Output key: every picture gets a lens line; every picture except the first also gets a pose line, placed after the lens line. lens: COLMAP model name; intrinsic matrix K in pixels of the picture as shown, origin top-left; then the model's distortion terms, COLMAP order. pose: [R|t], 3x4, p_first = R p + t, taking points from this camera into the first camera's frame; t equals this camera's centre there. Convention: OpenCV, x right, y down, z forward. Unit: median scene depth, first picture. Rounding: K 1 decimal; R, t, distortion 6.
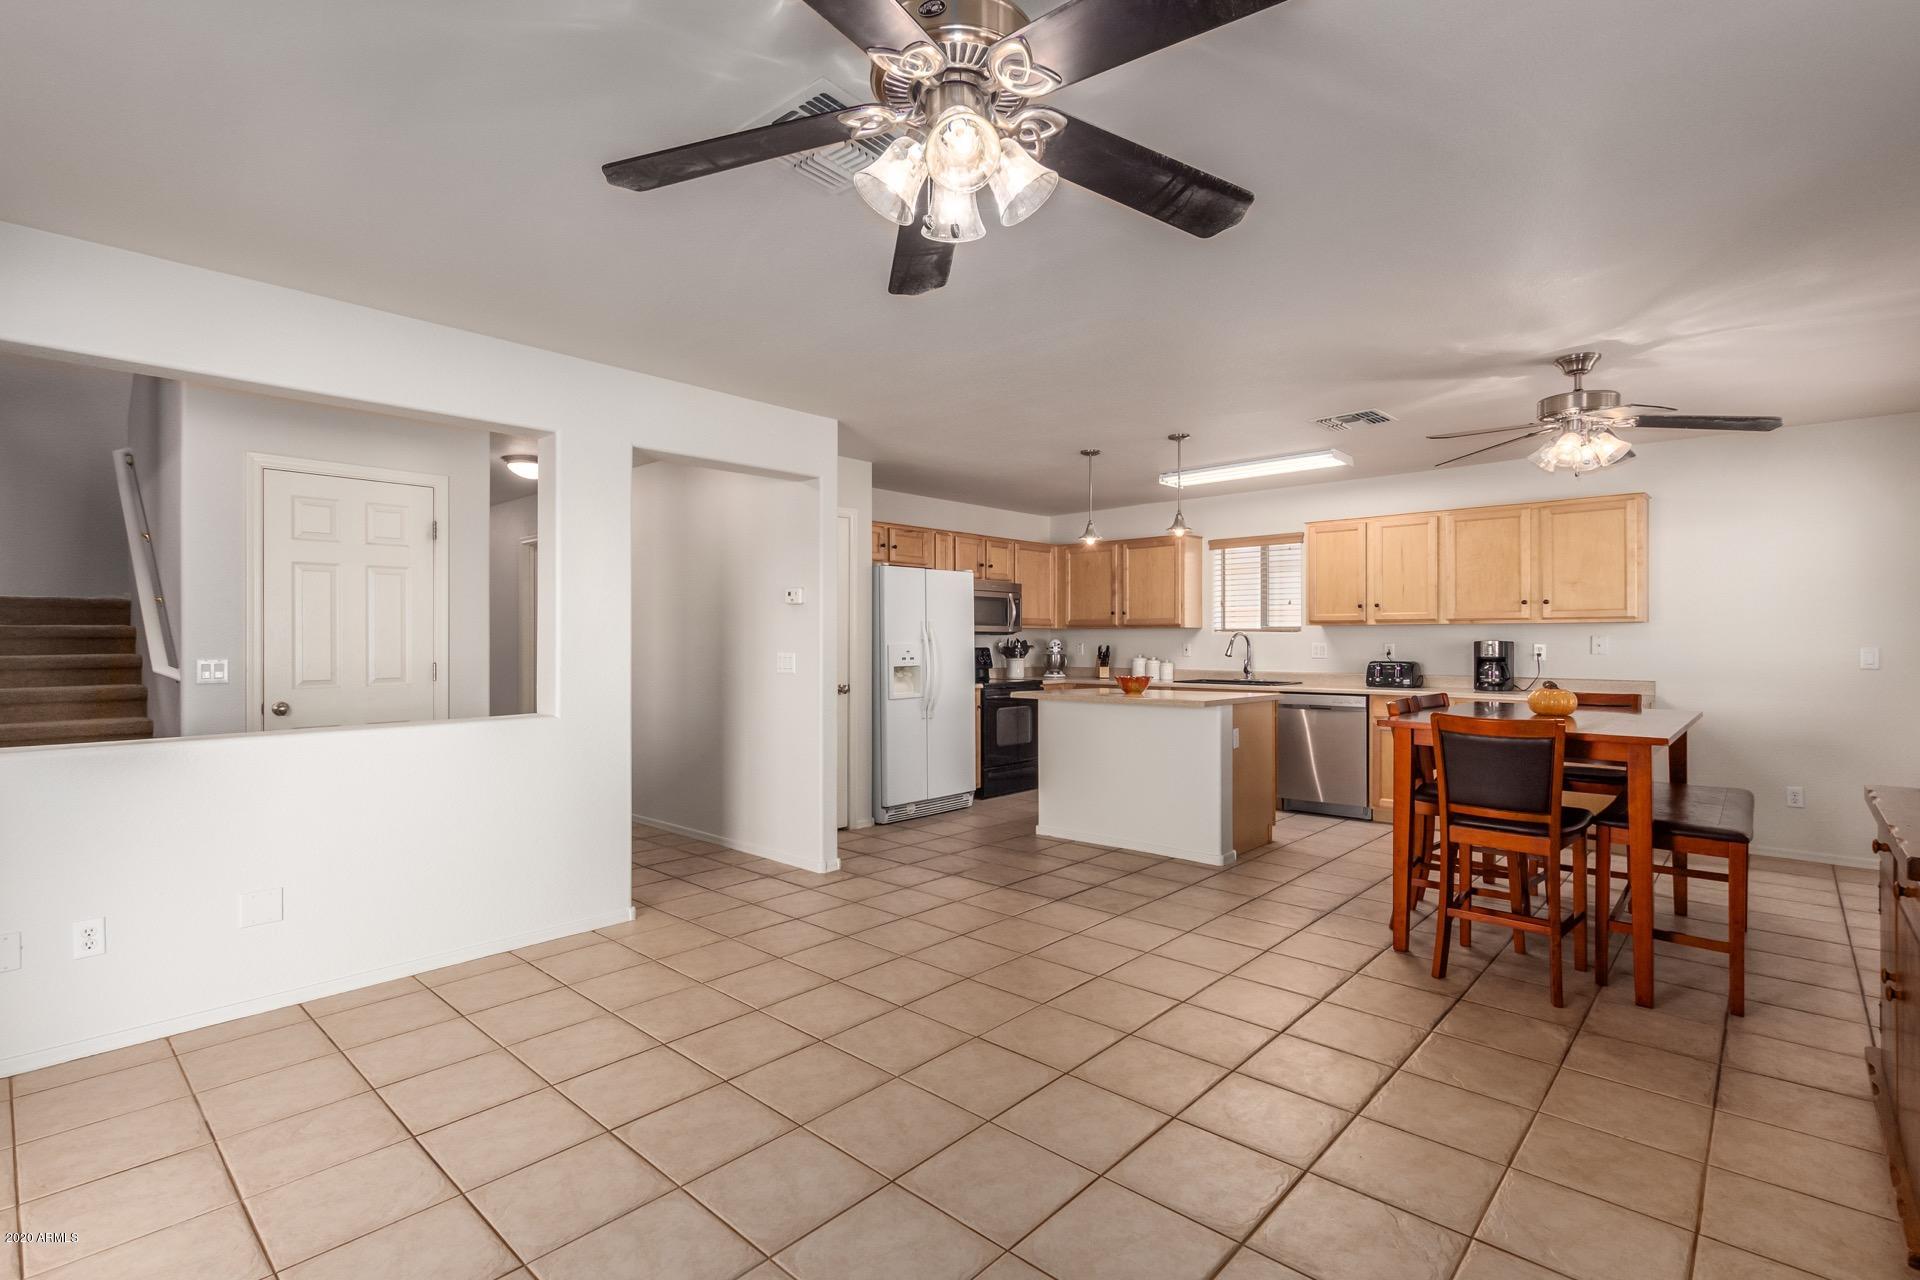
lens RADIAL K [[884.7, 0, 953.1], [0, 884.7, 637.0], [0, 0, 1]] dist [0.008341, -0.002597]
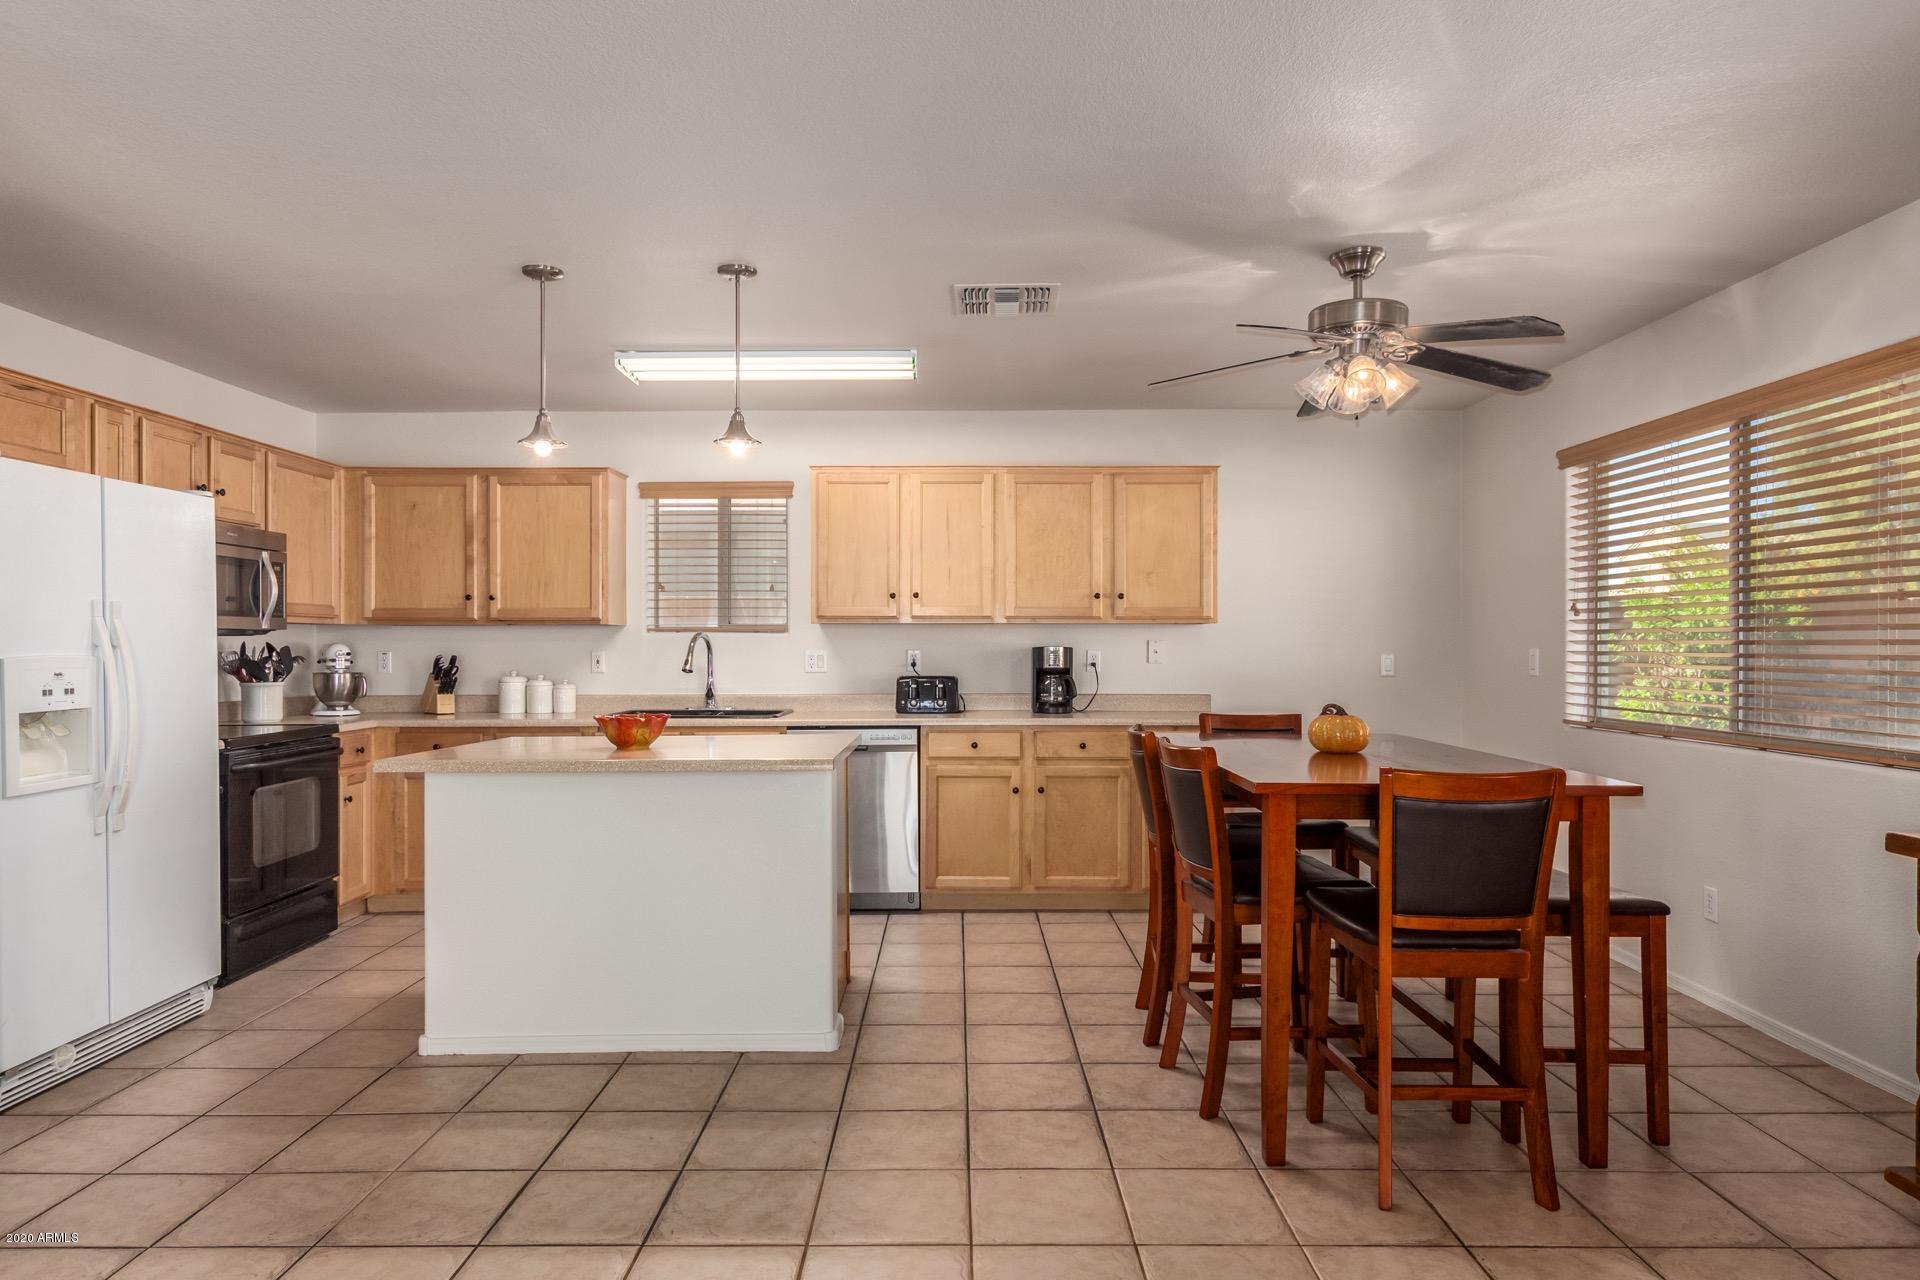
lens RADIAL K [[1136.2, 0, 953.7], [0, 1136.2, 647.6], [0, 0, 1]] dist [0.003118, -0.003391]
pose [[0.735503, -0.001975, 0.677519, -0.104927], [-0.002140, 0.999984, 0.005239, 0.000378], [-0.677518, -0.005303, 0.735487, 0.348619]]
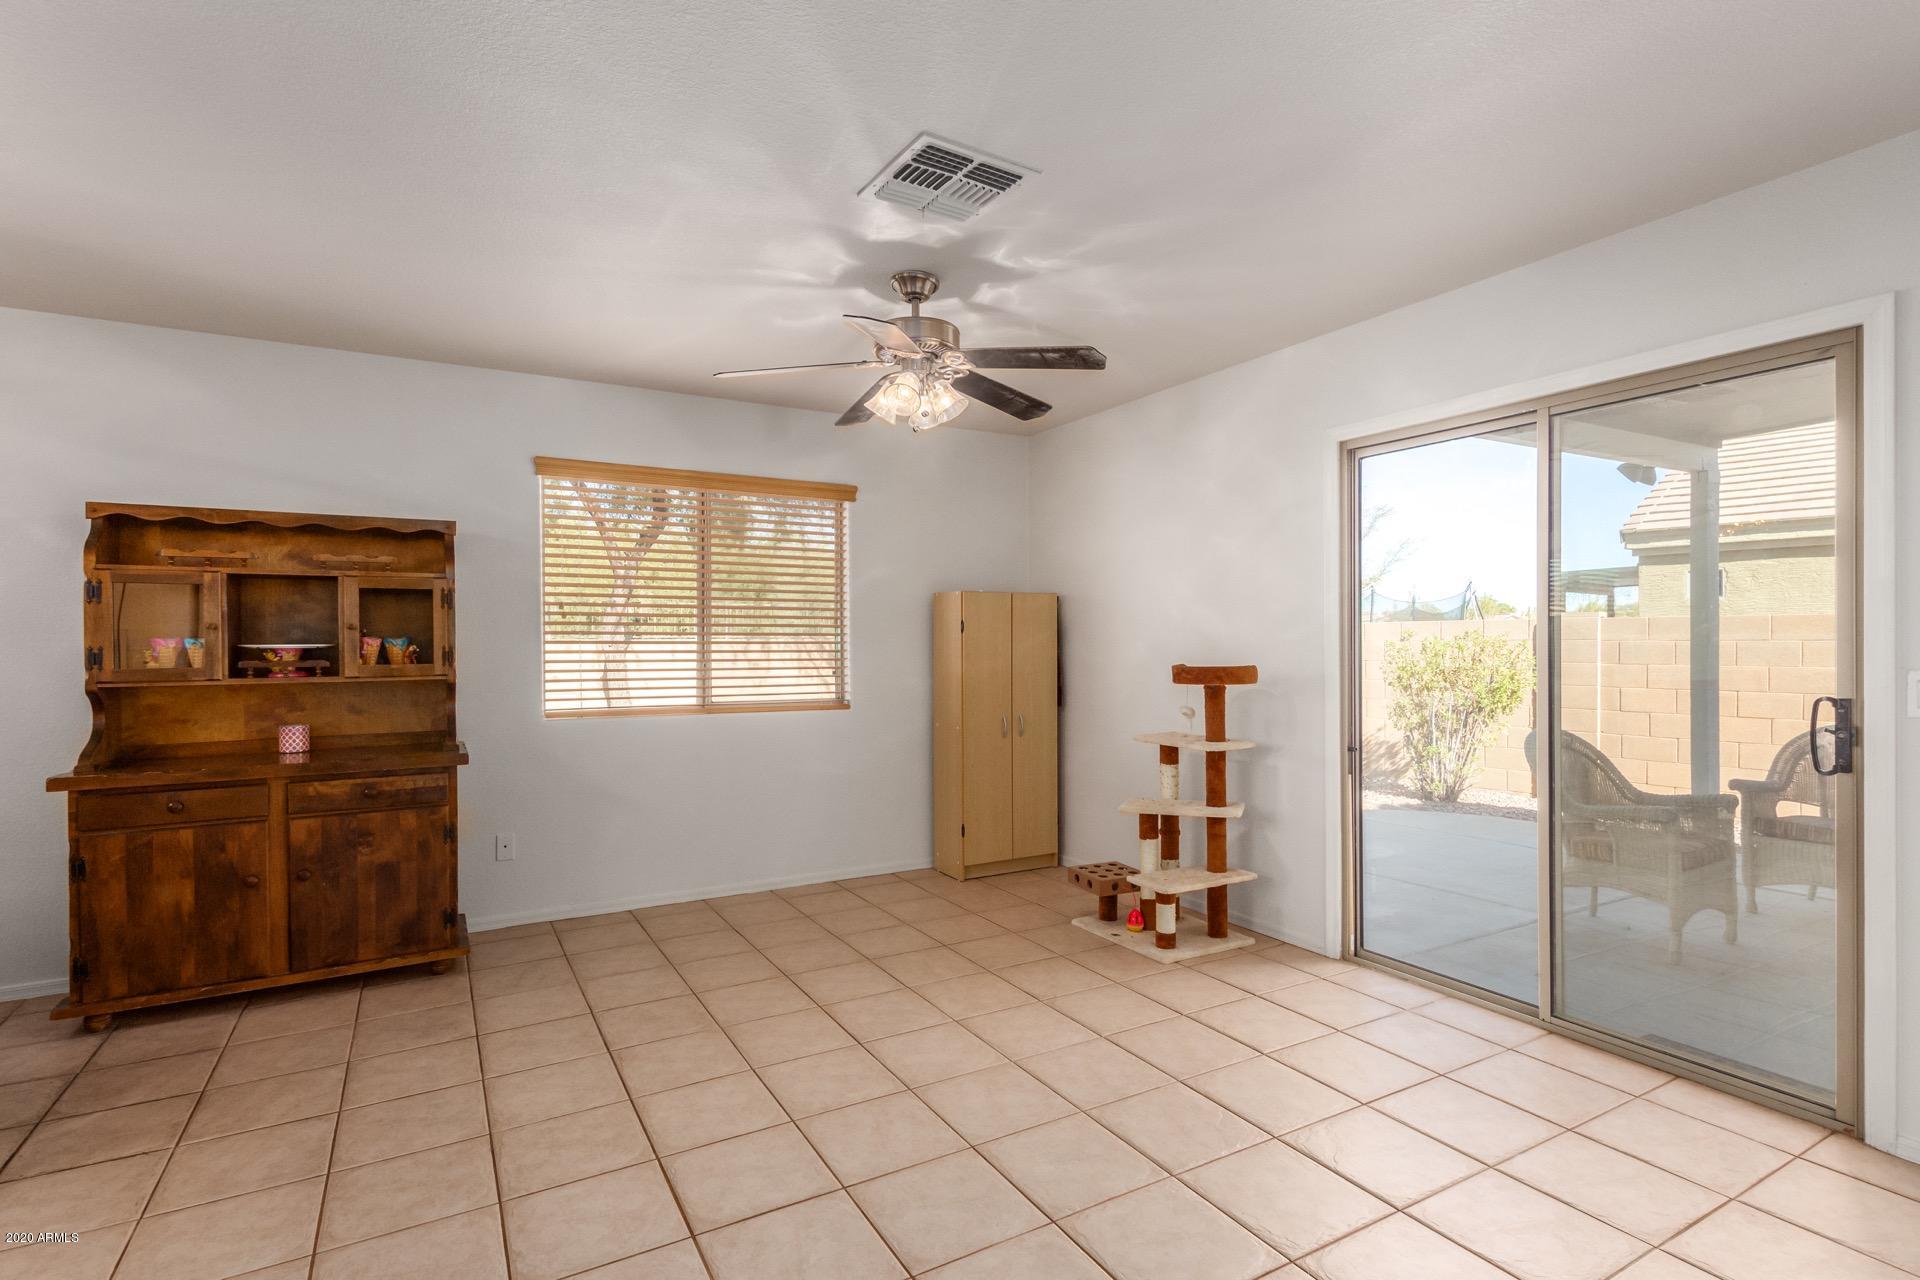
lens RADIAL K [[925.0, 0, 959.9], [0, 925.0, 643.6], [0, 0, 1]] dist [0.013350, -0.002242]
pose [[-0.953370, 0.006449, 0.301736, -0.179367], [0.006732, 0.999977, -0.000102, 0.001614], [-0.301729, 0.001934, -0.953392, 0.751134]]
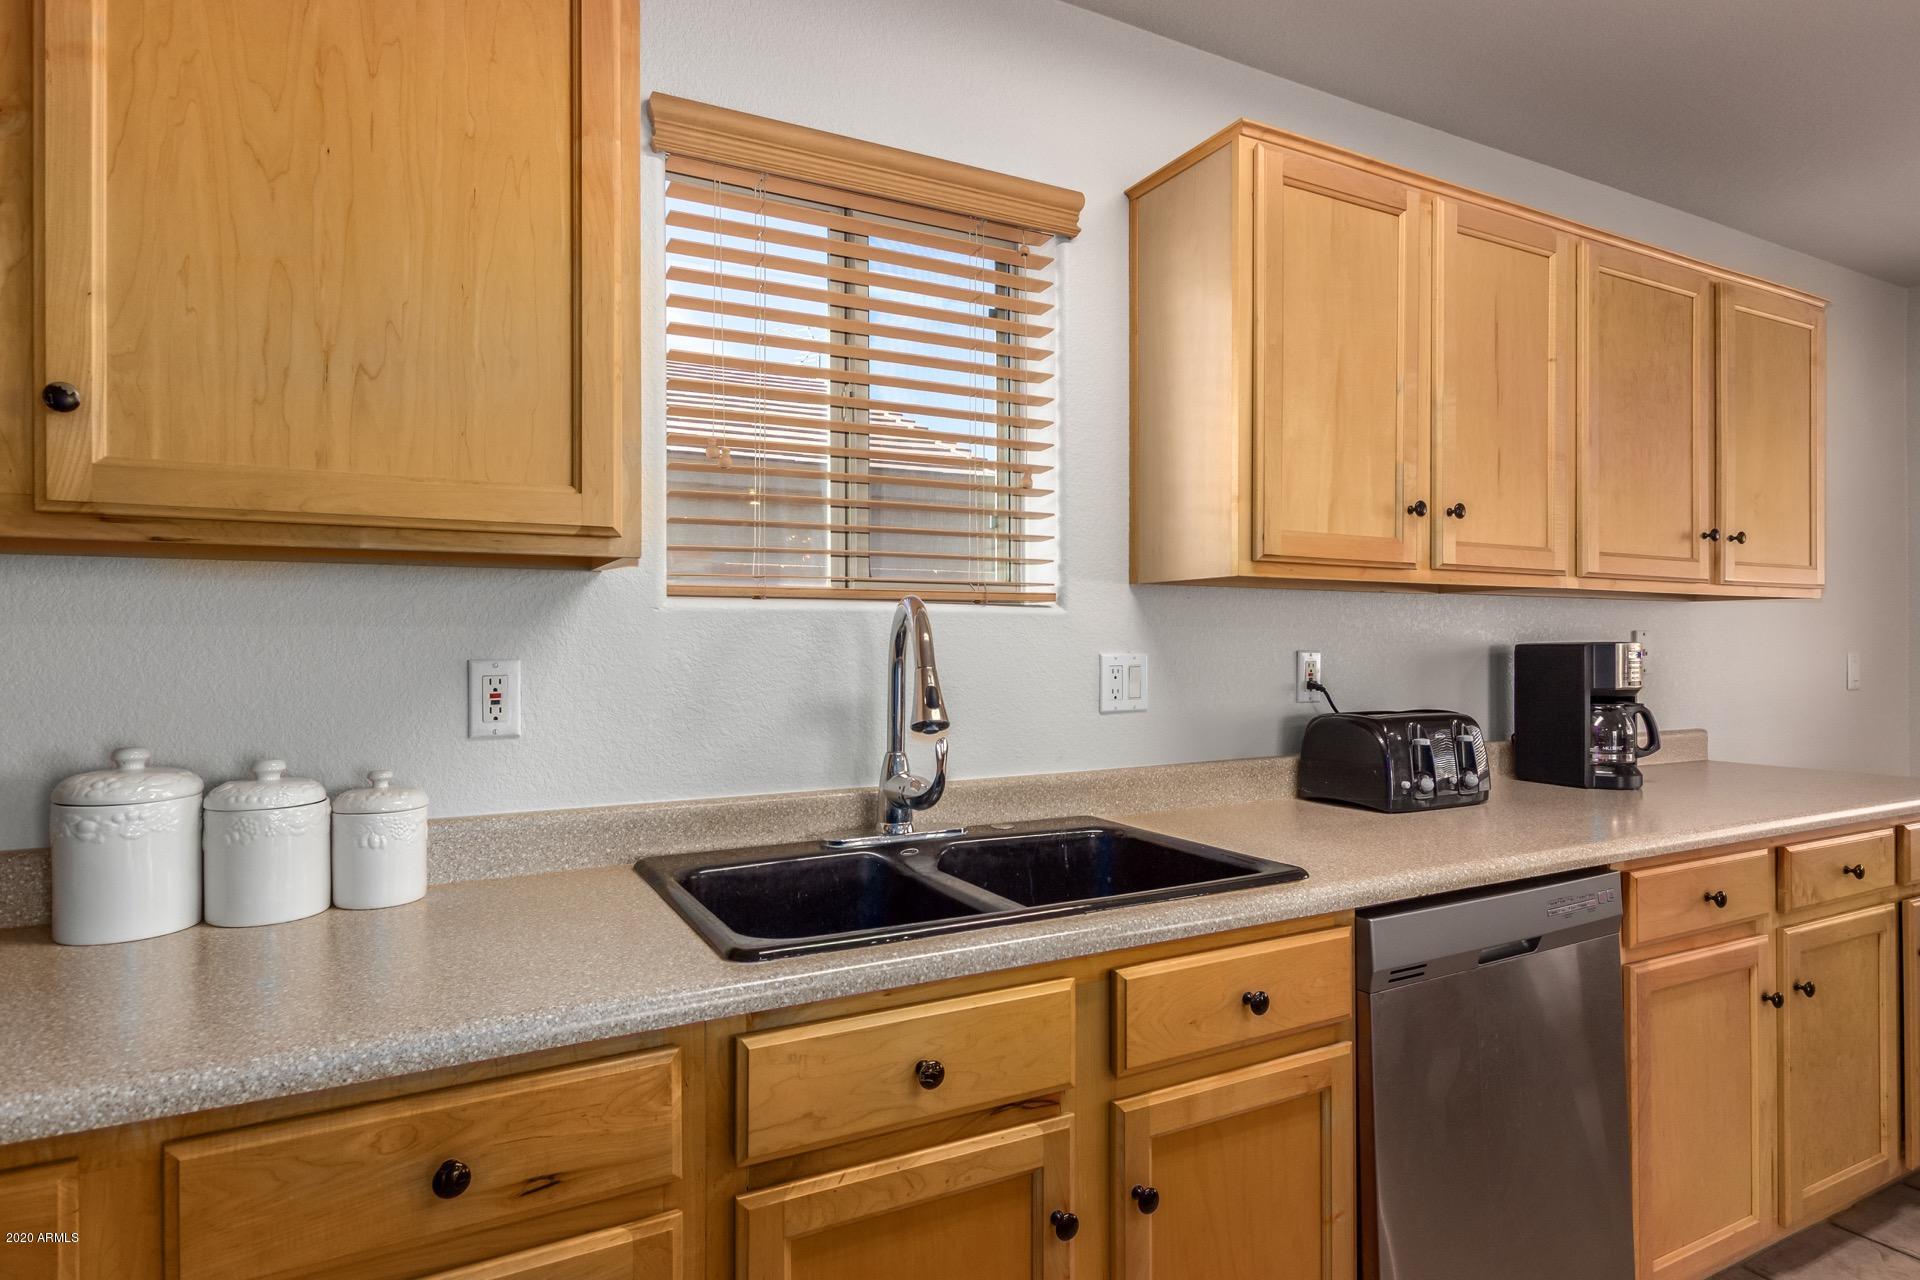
lens RADIAL K [[1046.2, 0, 959.1], [0, 1046.2, 644.1], [0, 0, 1]] dist [0.006277, 0.001148]
pose [[0.334681, 0.000114, 0.942331, 0.135918], [-0.001956, 0.999998, 0.000573, 0.005093], [-0.942329, -0.002035, 0.334681, 1.097697]]
